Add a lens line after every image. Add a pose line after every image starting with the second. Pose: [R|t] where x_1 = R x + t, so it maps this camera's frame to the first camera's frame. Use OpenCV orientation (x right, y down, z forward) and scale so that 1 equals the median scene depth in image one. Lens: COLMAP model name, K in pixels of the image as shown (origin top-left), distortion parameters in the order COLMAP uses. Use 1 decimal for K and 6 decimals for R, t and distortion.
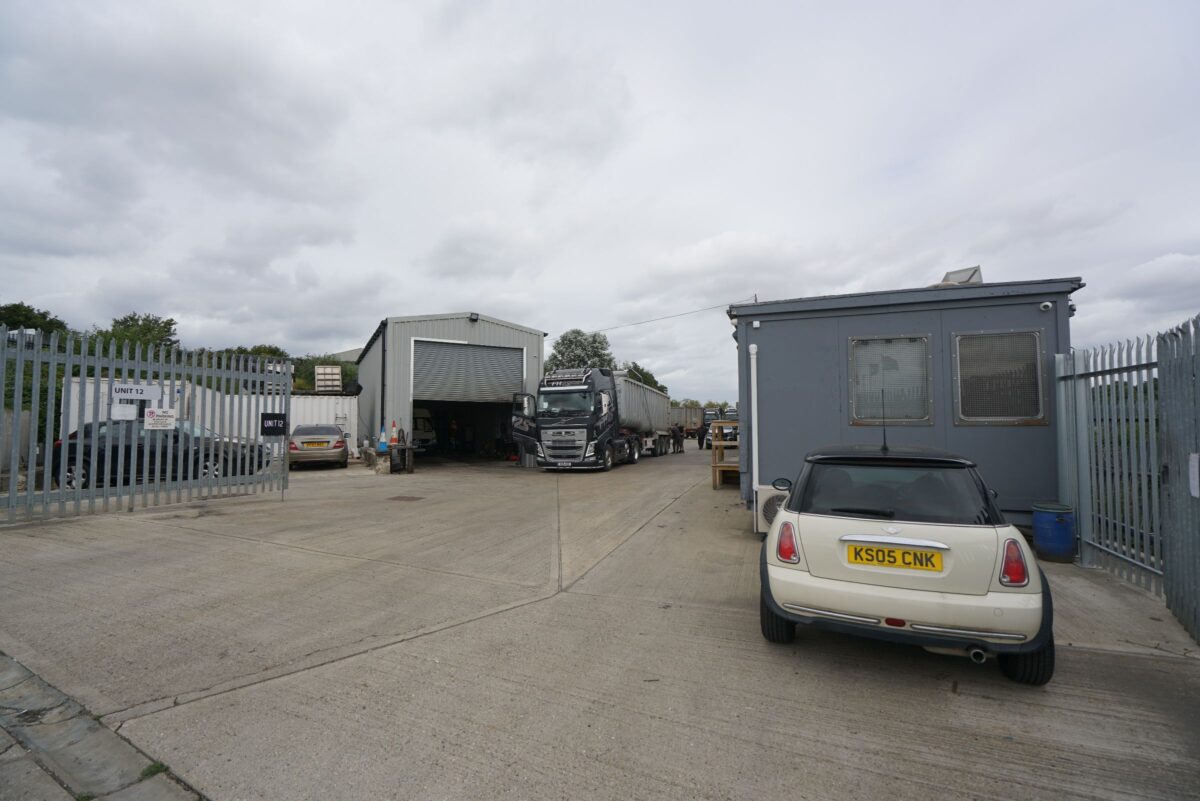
lens RADIAL K [[533.9, 0, 603.5], [0, 533.9, 399.4], [0, 0, 1]] dist [-0.002052, 0.000586]
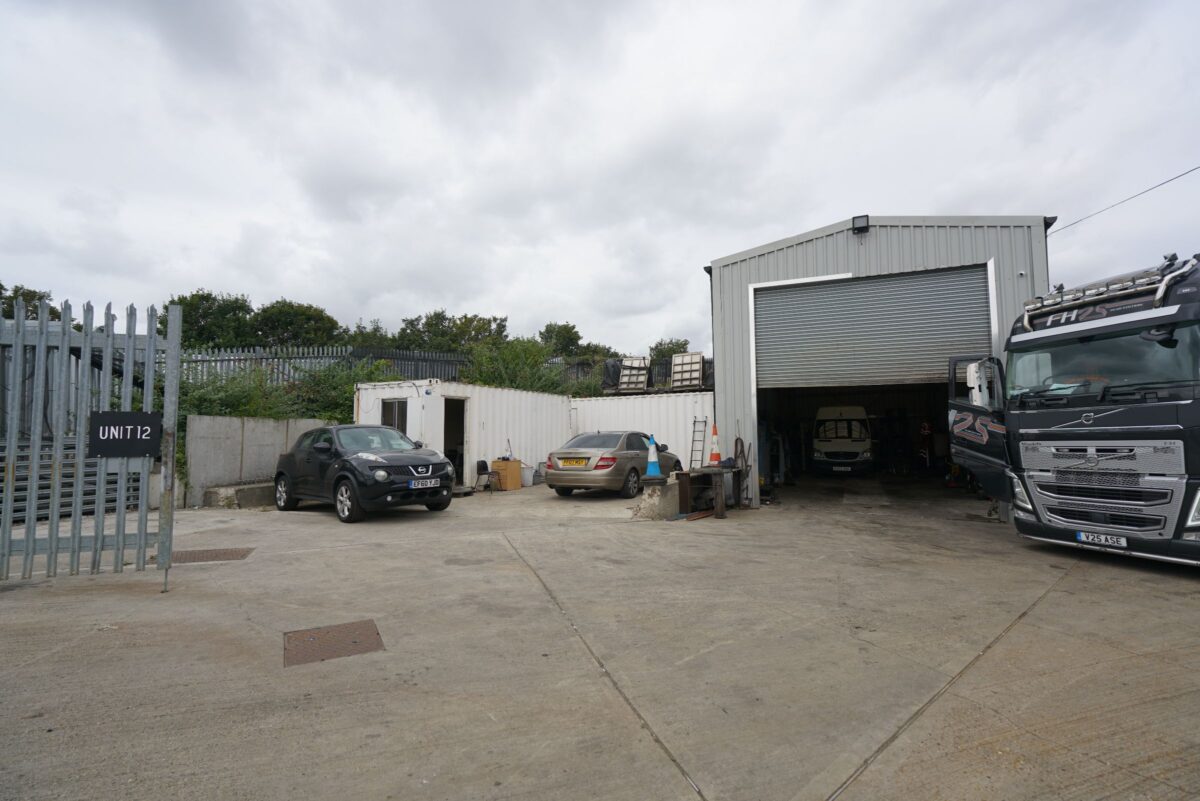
lens RADIAL K [[533.9, 0, 603.5], [0, 533.9, 399.4], [0, 0, 1]] dist [-0.002052, 0.000586]
pose [[0.592965, -0.054738, -0.803365, 0.019081], [0.046530, 0.998349, -0.033680, 0.025015], [0.803883, -0.017409, 0.594533, 0.515793]]
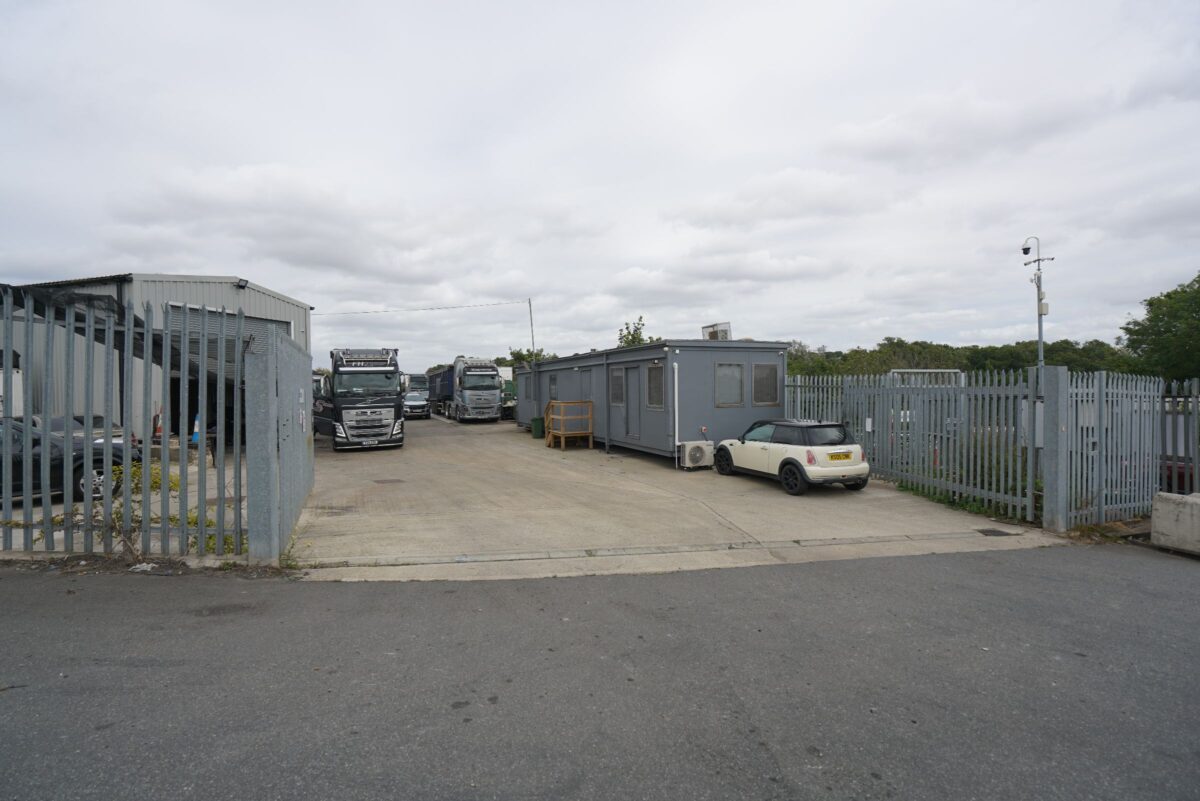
lens RADIAL K [[533.9, 0, 603.5], [0, 533.9, 399.4], [0, 0, 1]] dist [-0.002052, 0.000586]
pose [[0.728503, -0.020876, 0.684724, -0.439186], [-0.024263, 0.998122, 0.056246, -0.030415], [-0.684612, -0.057589, 0.726629, -0.050366]]
